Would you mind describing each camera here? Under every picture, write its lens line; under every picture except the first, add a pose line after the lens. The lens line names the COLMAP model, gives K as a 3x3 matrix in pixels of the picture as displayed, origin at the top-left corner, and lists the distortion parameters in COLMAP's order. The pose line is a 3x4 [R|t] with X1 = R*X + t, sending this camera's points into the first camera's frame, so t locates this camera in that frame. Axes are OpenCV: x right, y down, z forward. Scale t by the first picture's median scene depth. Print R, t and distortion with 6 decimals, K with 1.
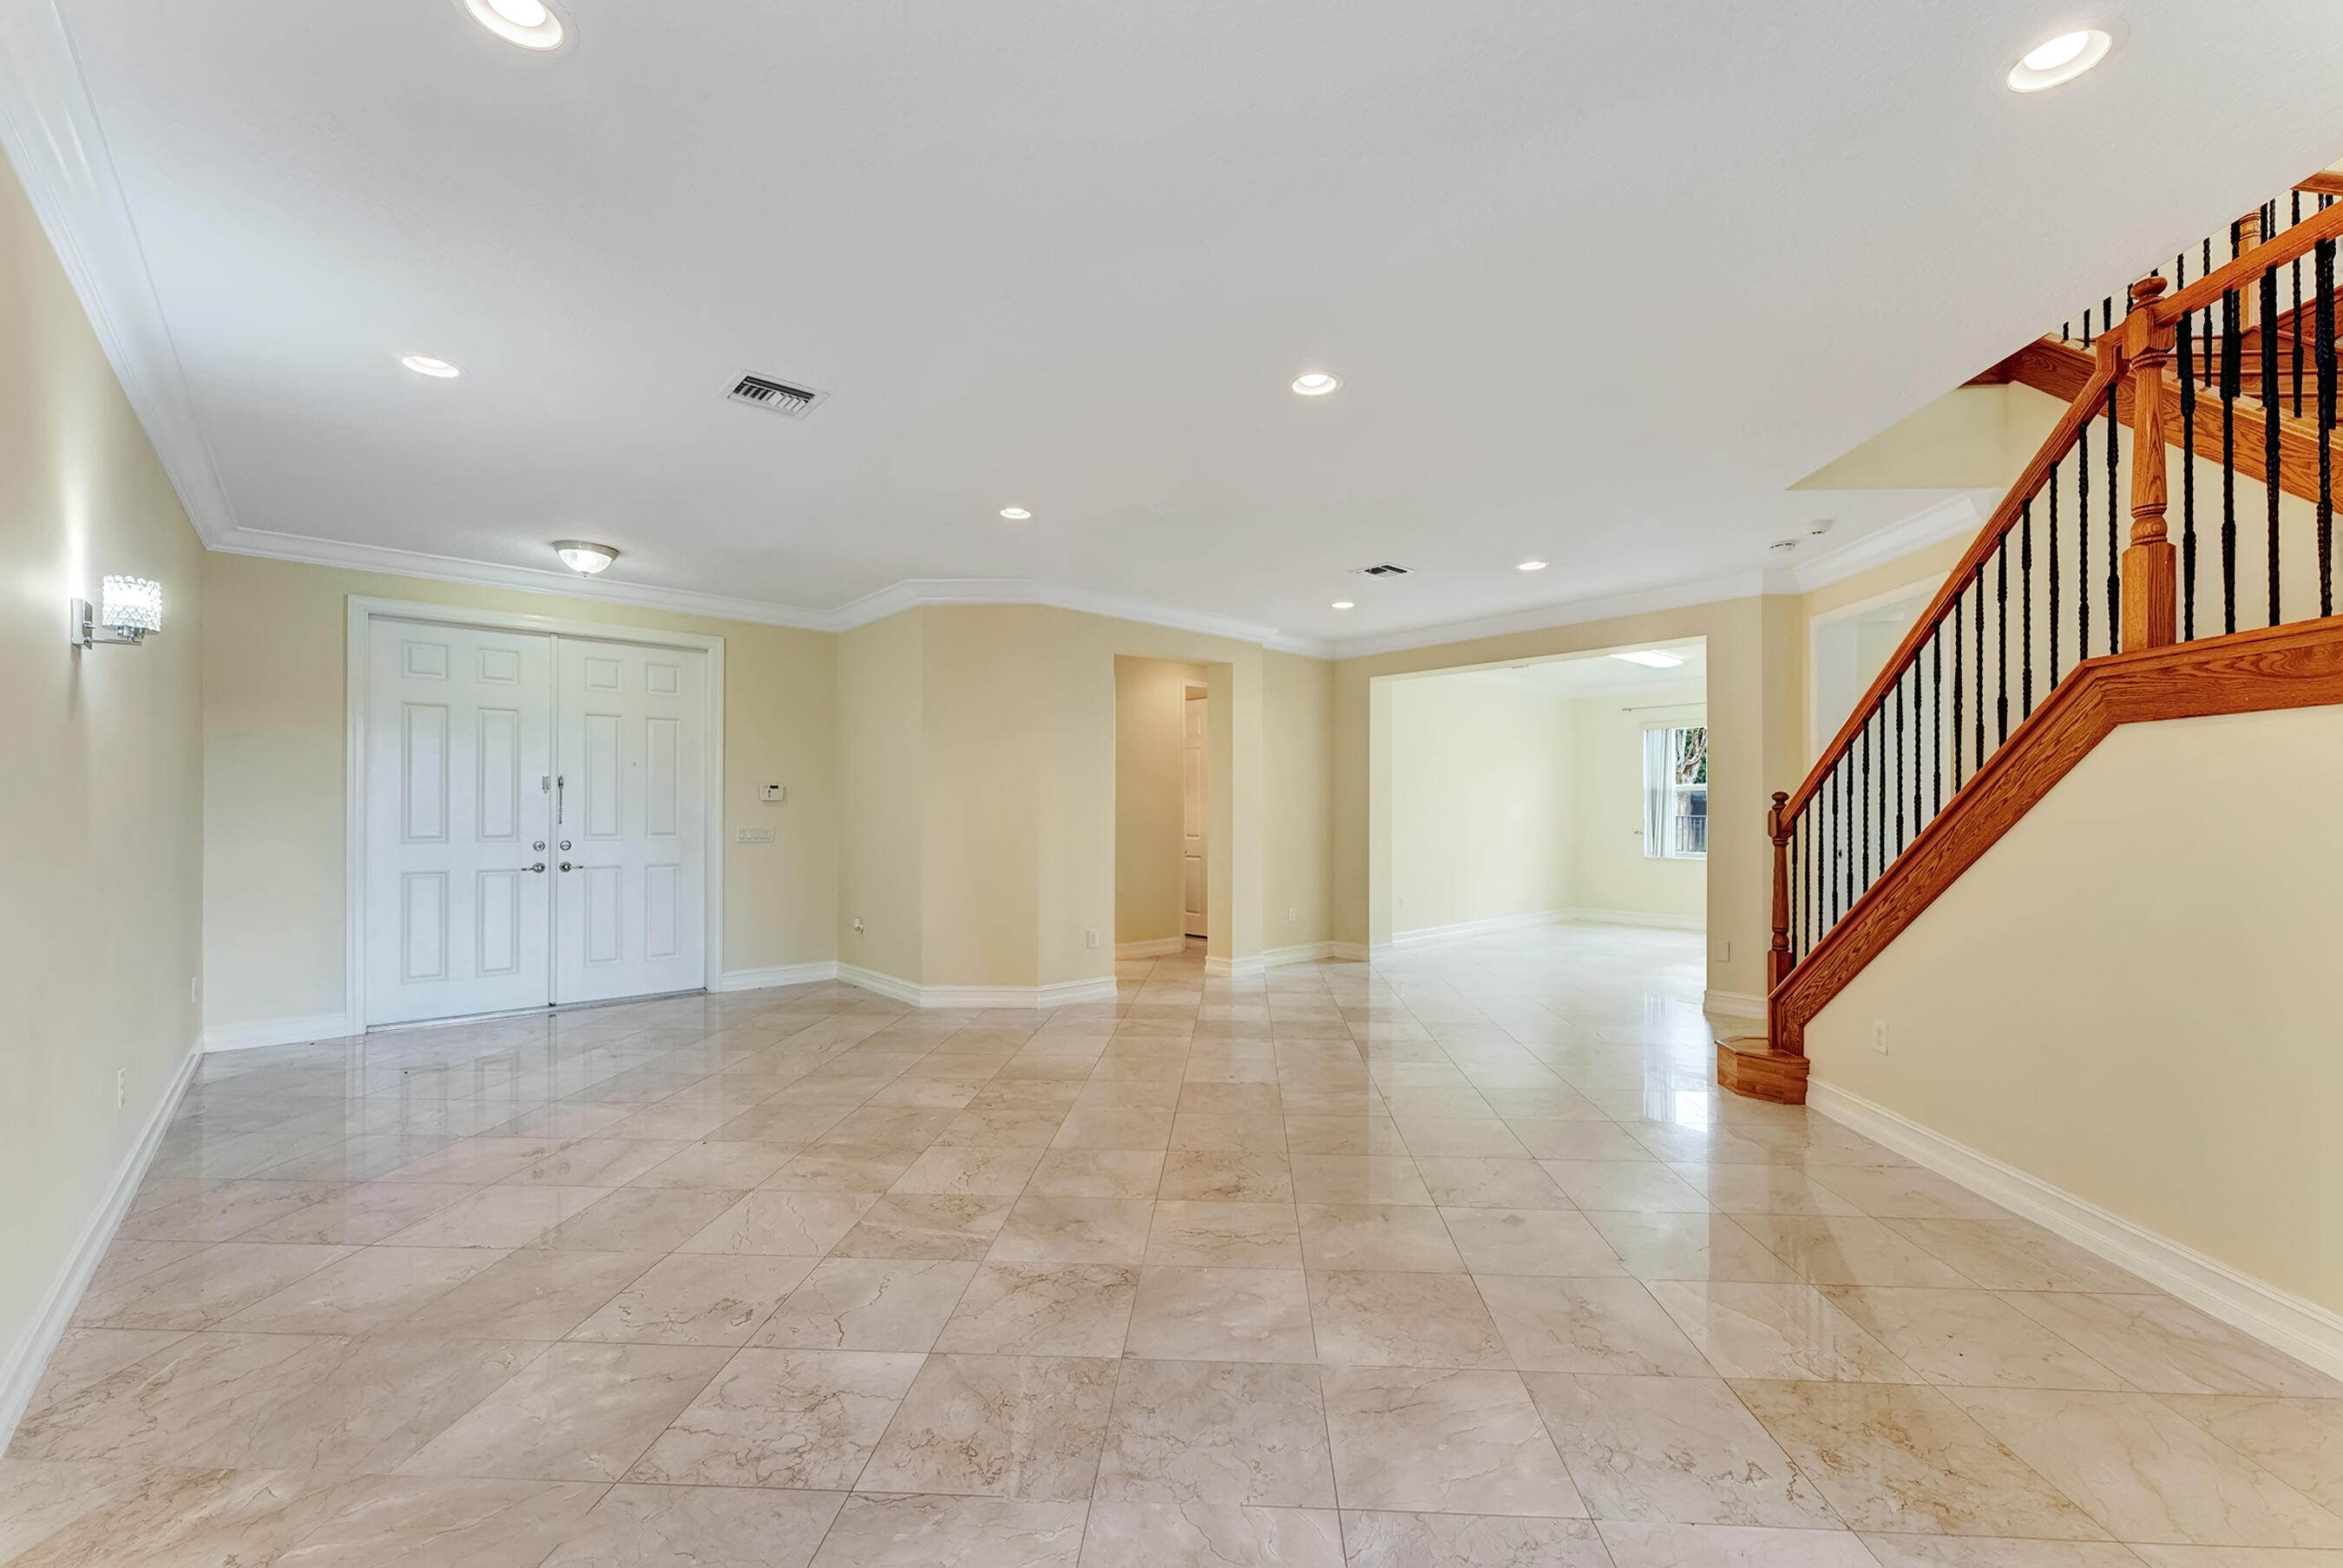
lens RADIAL K [[955.5, 0, 1168.4], [0, 955.5, 786.3], [0, 0, 1]] dist [-0.000778, 0.000159]
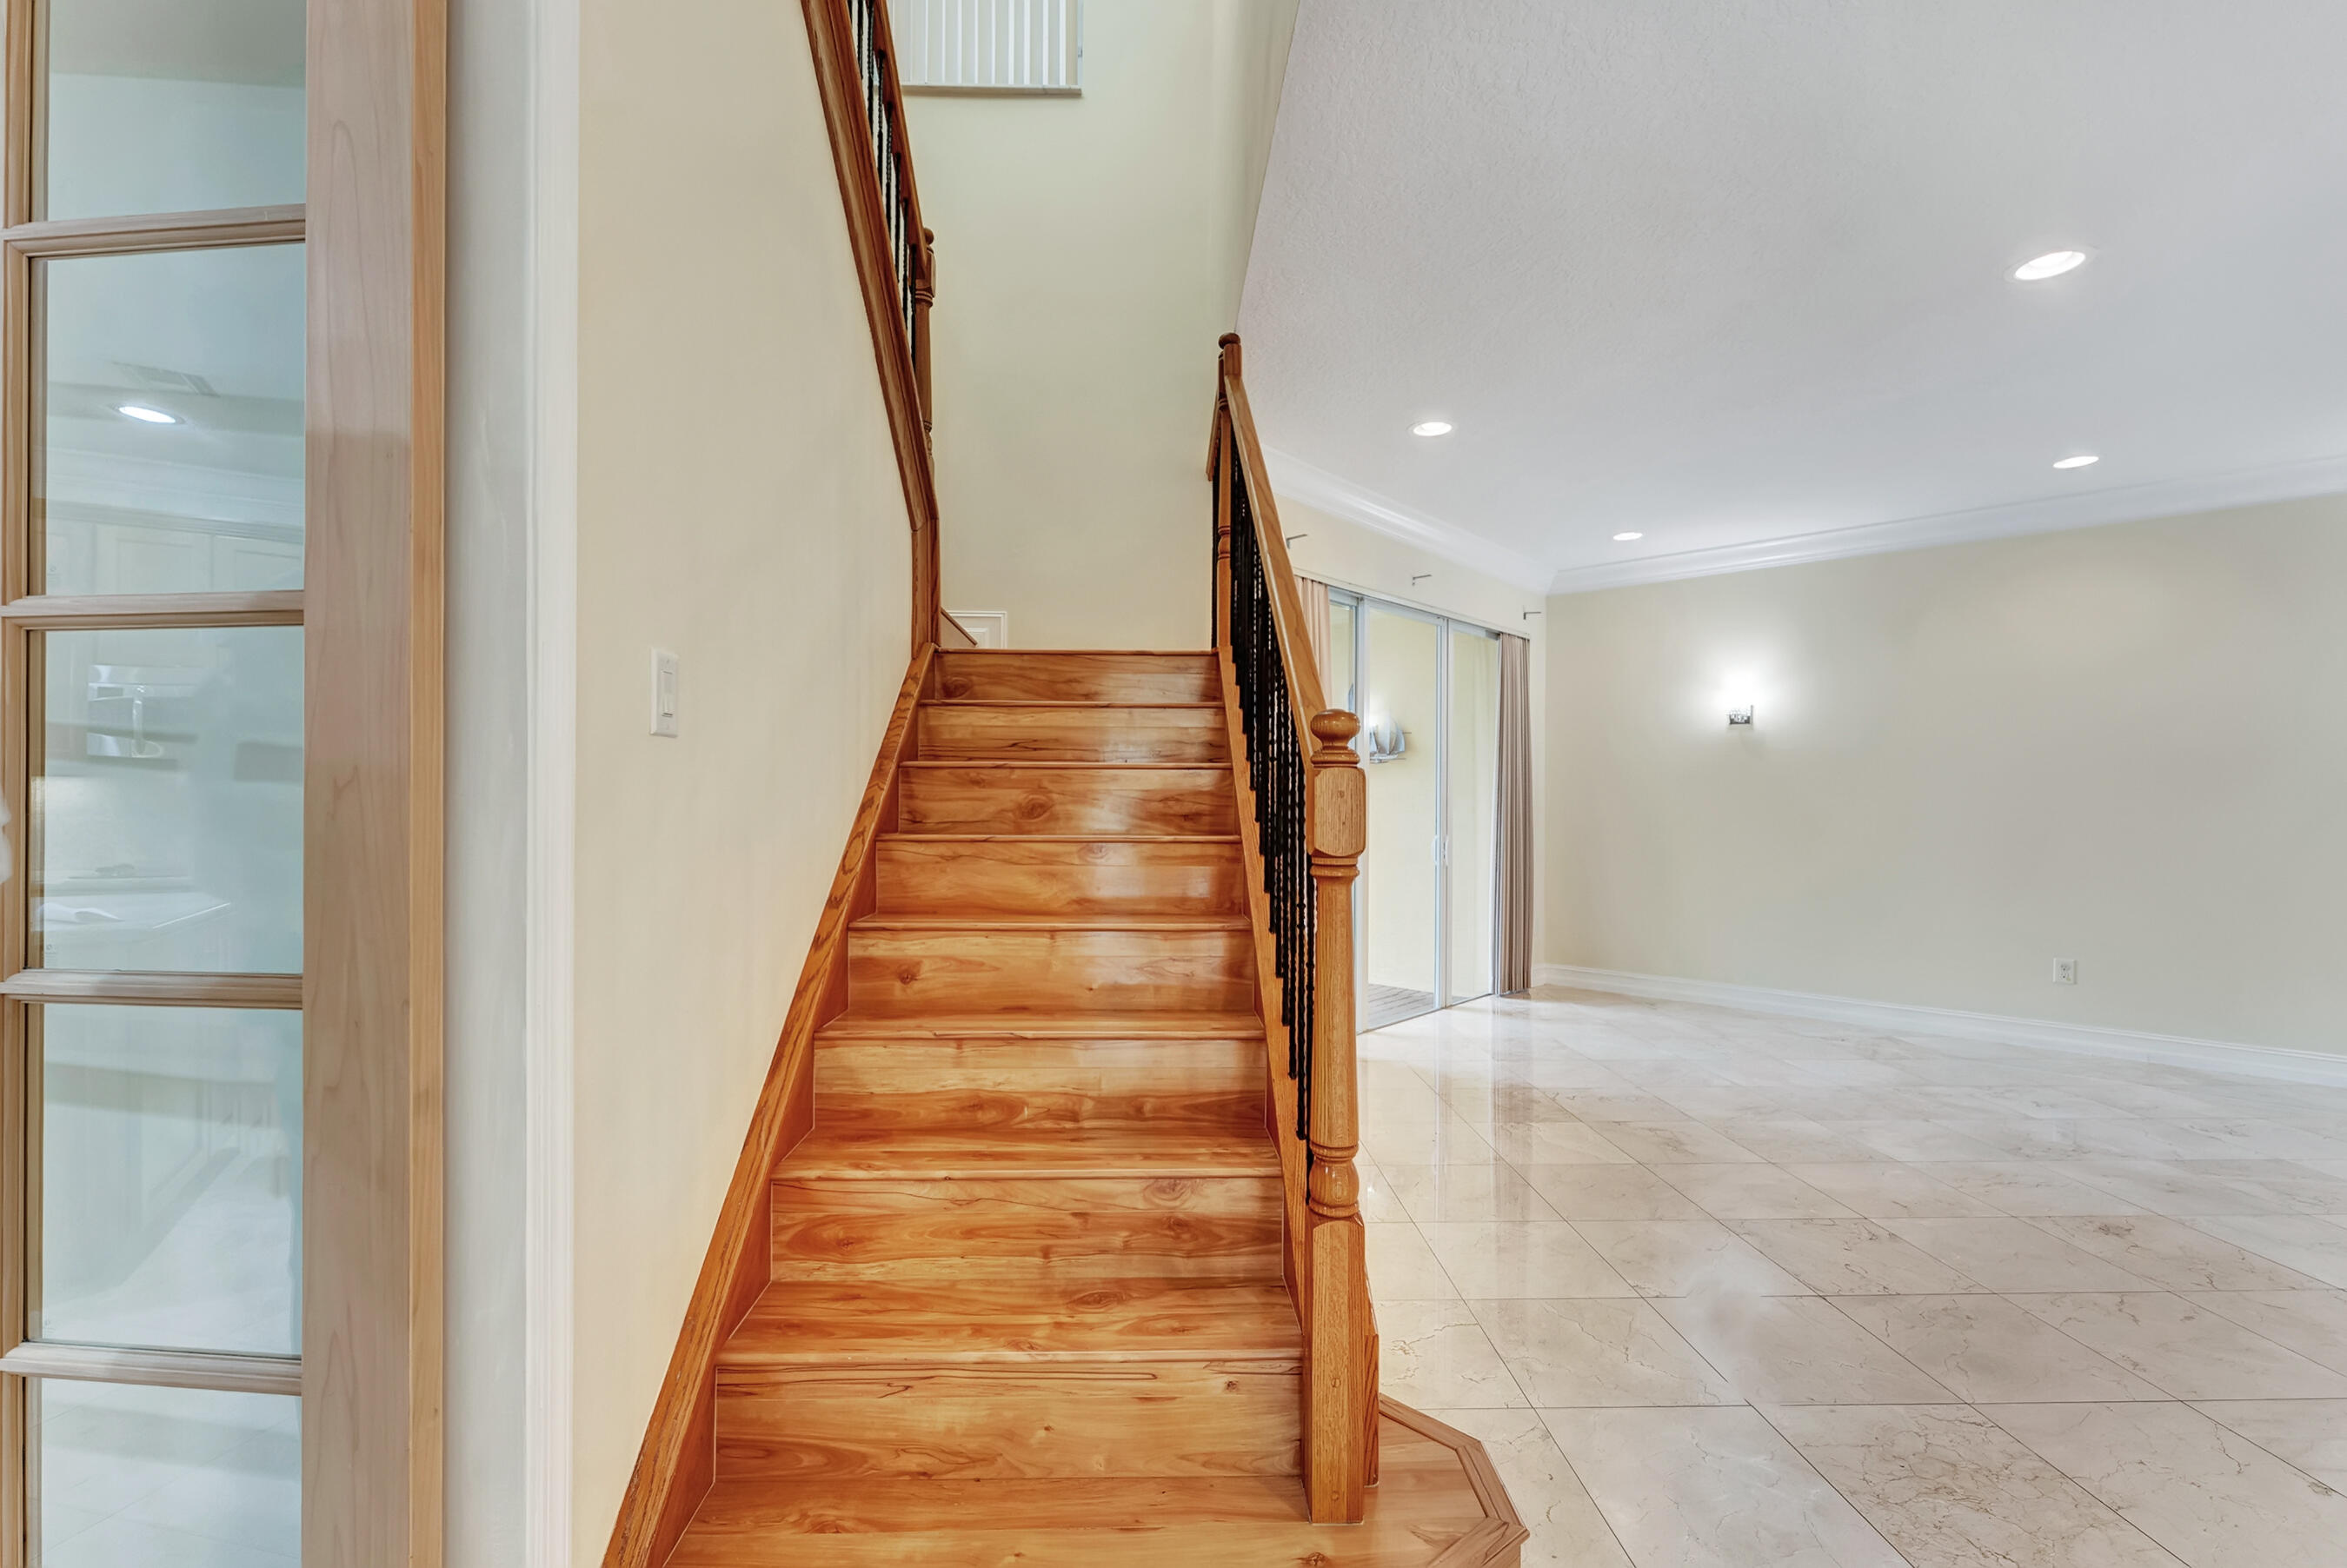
lens RADIAL K [[1024.2, 0, 1165.3], [0, 1024.2, 799.0], [0, 0, 1]] dist [-0.000005, -0.000119]
pose [[-0.994913, -0.001961, -0.100714, 0.774439], [0.000660, 0.999662, -0.025983, 0.046081], [0.100731, -0.025917, -0.994576, 1.419640]]
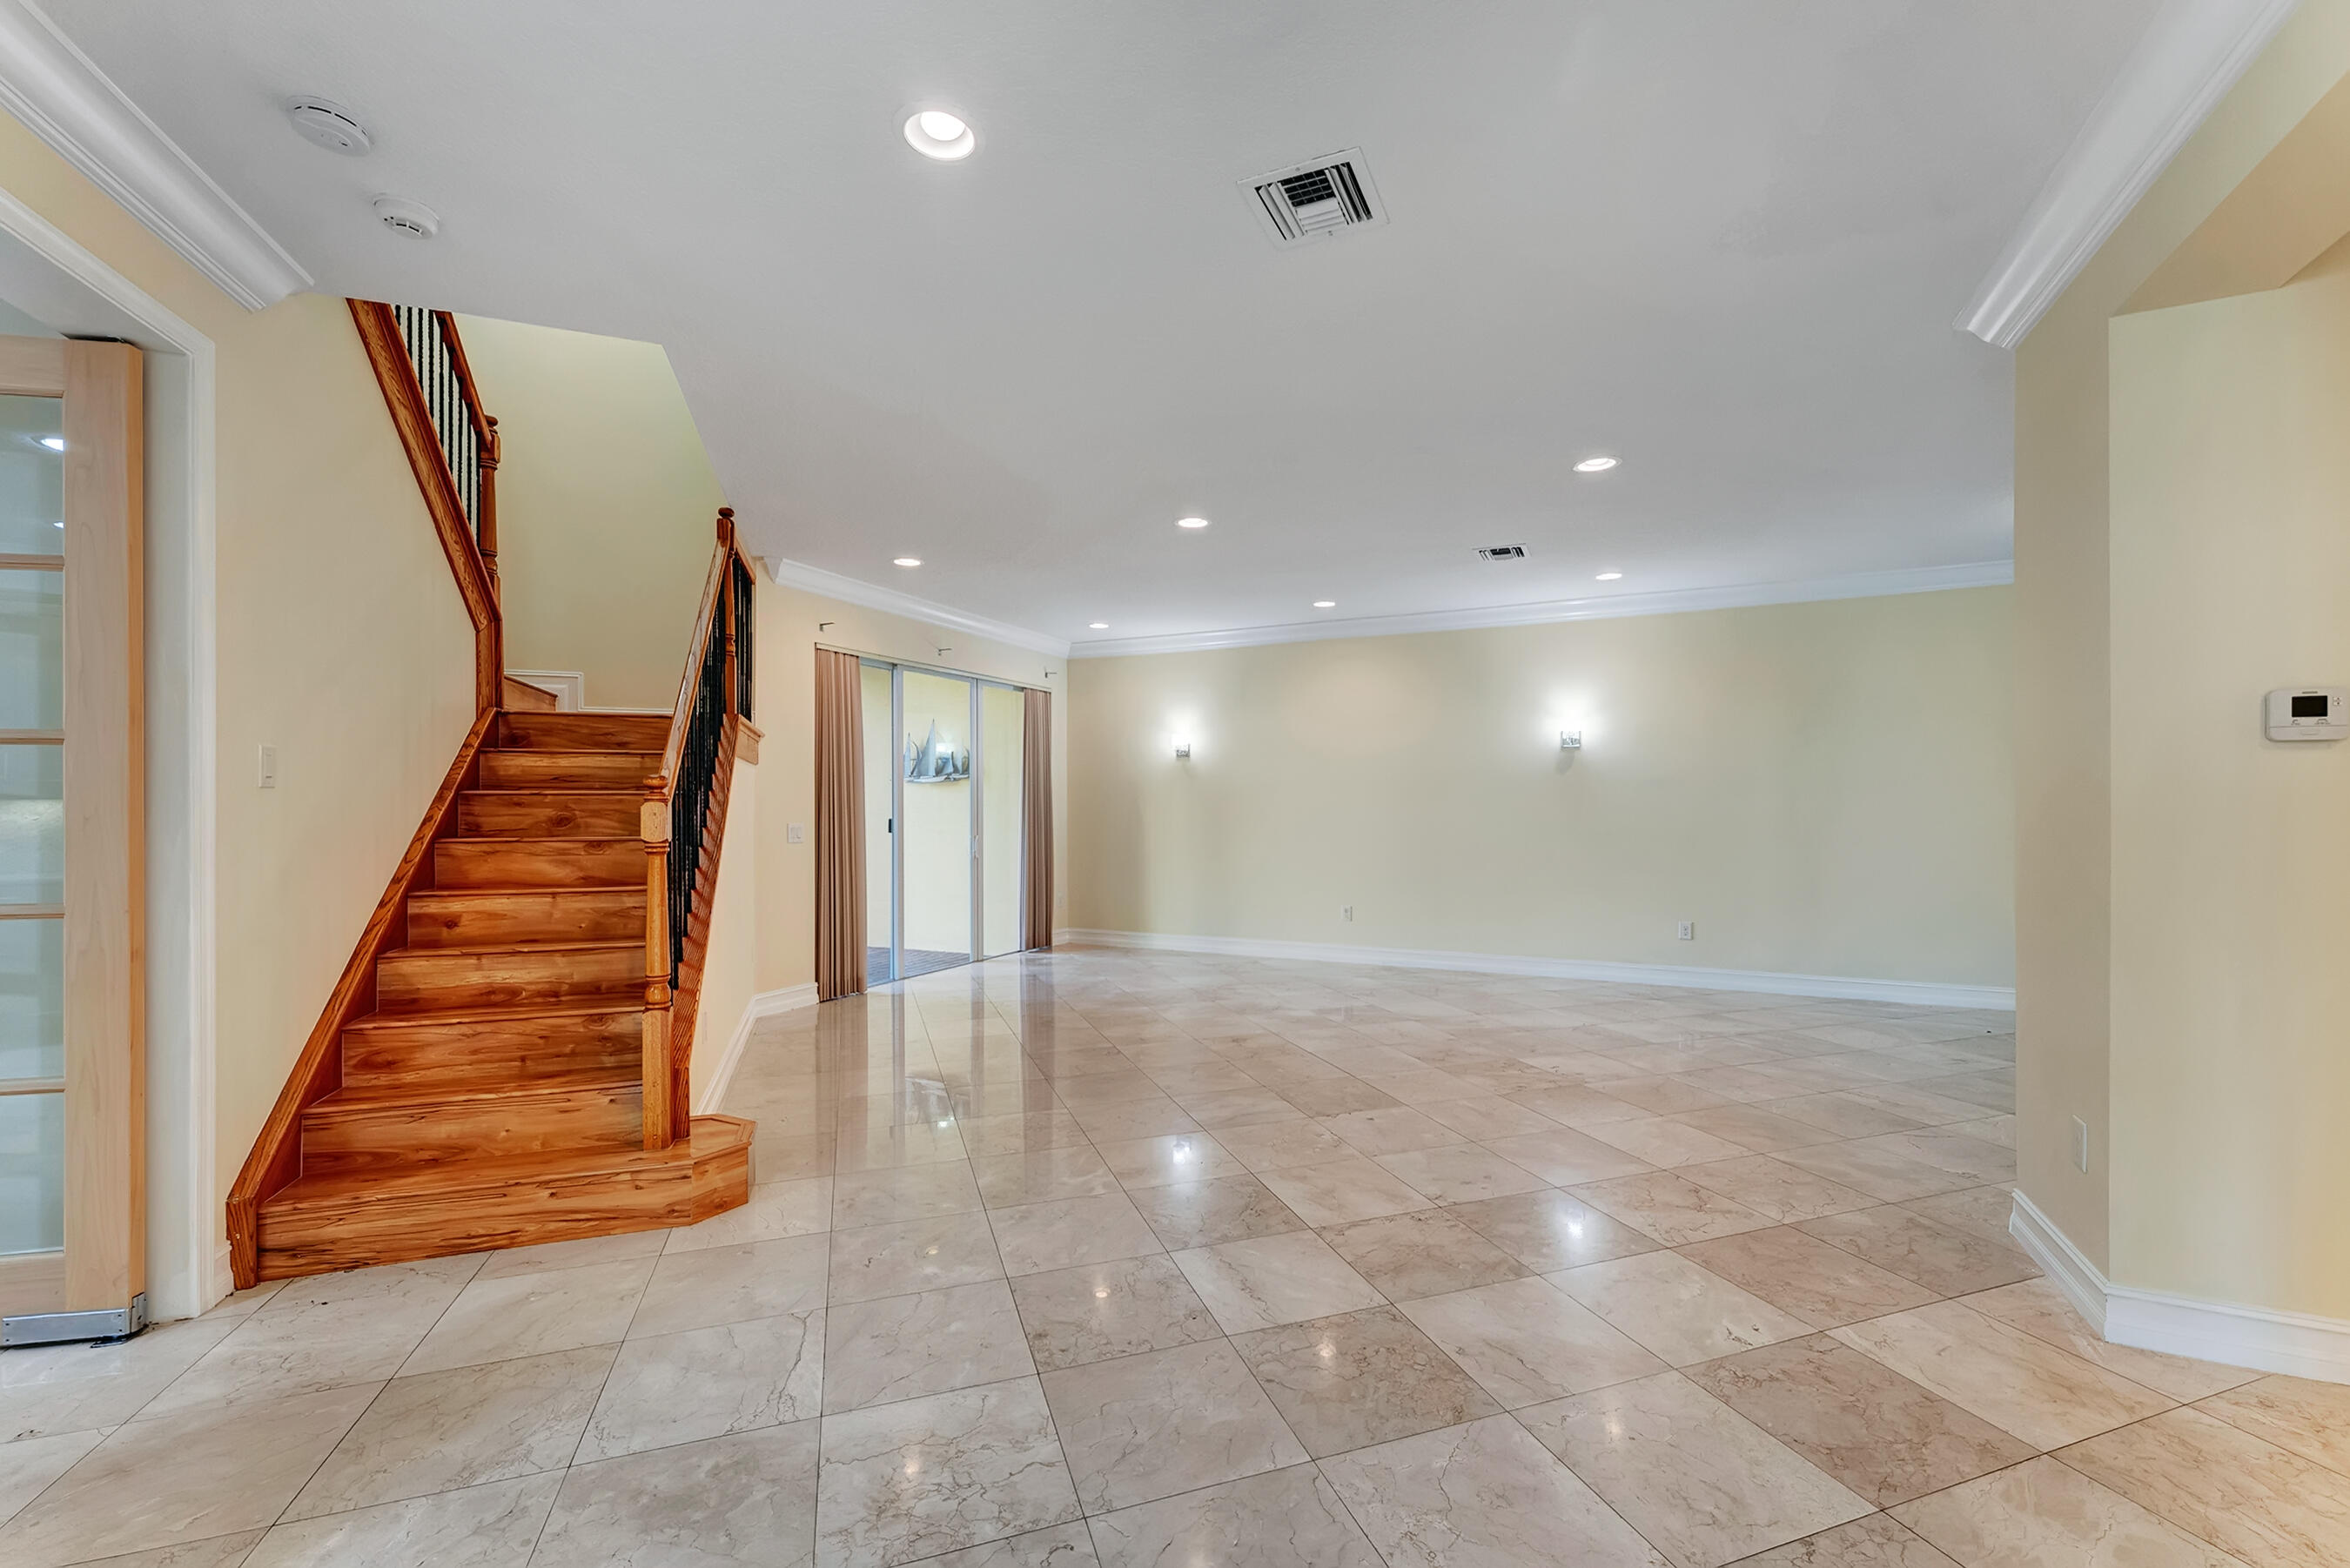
lens RADIAL K [[950.4, 0, 1187.9], [0, 950.4, 805.3], [0, 0, 1]] dist [0.000350, 0.000056]
pose [[-0.913697, 0.003328, -0.406382, 0.607880], [0.013880, 0.999639, -0.023021, 0.050132], [0.406158, -0.026675, -0.913413, 1.877360]]
